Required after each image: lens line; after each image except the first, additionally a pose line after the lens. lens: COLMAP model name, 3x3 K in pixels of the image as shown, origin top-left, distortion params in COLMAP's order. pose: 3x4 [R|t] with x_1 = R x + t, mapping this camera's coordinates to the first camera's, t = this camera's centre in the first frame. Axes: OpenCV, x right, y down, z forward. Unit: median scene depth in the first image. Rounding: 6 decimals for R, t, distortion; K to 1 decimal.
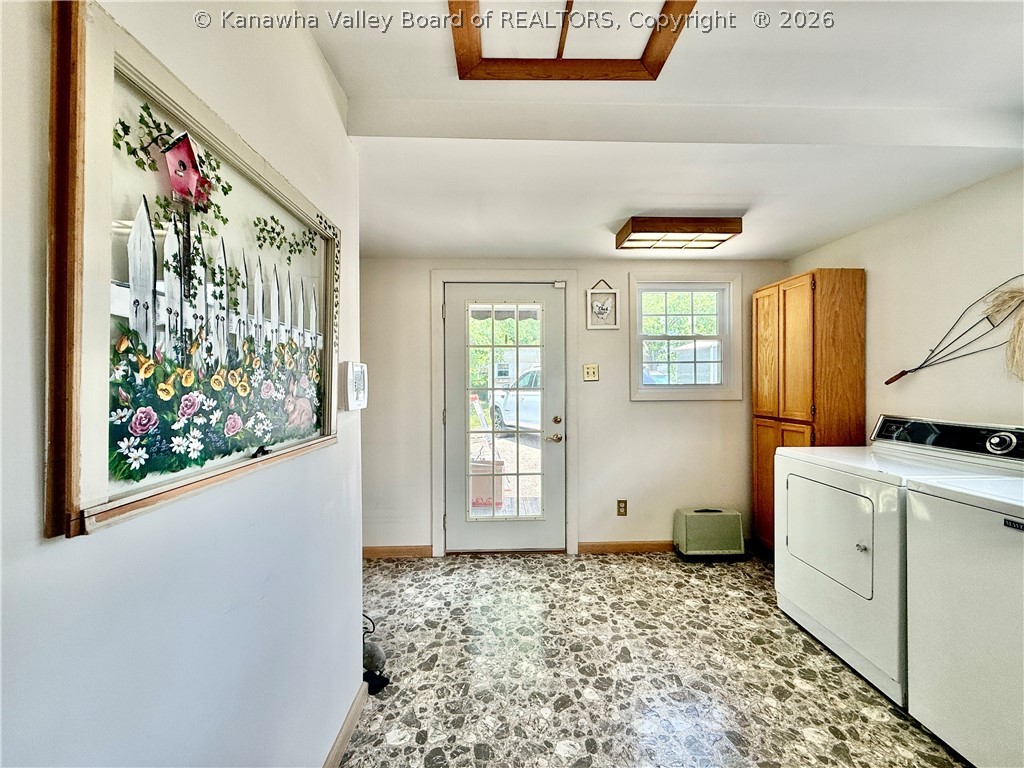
lens RADIAL K [[409.6, 0, 510.5], [0, 409.6, 389.6], [0, 0, 1]] dist [-0.000118, -0.000619]
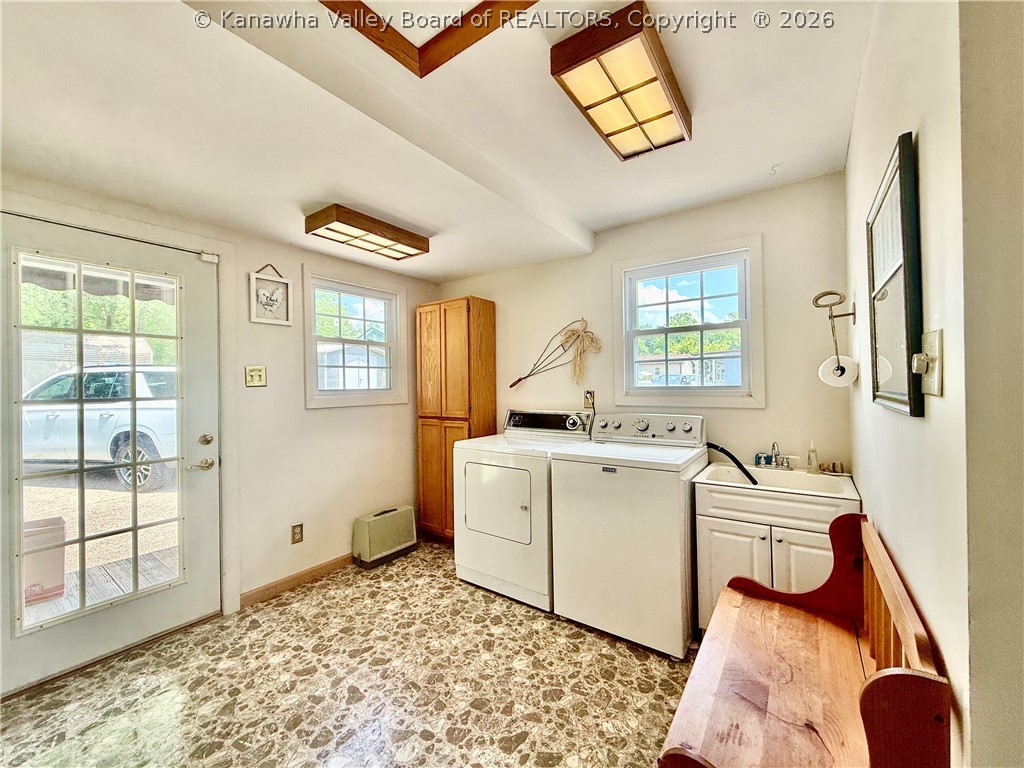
lens RADIAL K [[409.6, 0, 513.2], [0, 409.6, 387.7], [0, 0, 1]] dist [-0.000118, -0.000619]
pose [[0.606950, -0.009002, 0.794689, -0.166615], [0.023762, 0.999694, -0.006823, -0.002117], [-0.794385, 0.023024, 0.606978, 0.135569]]
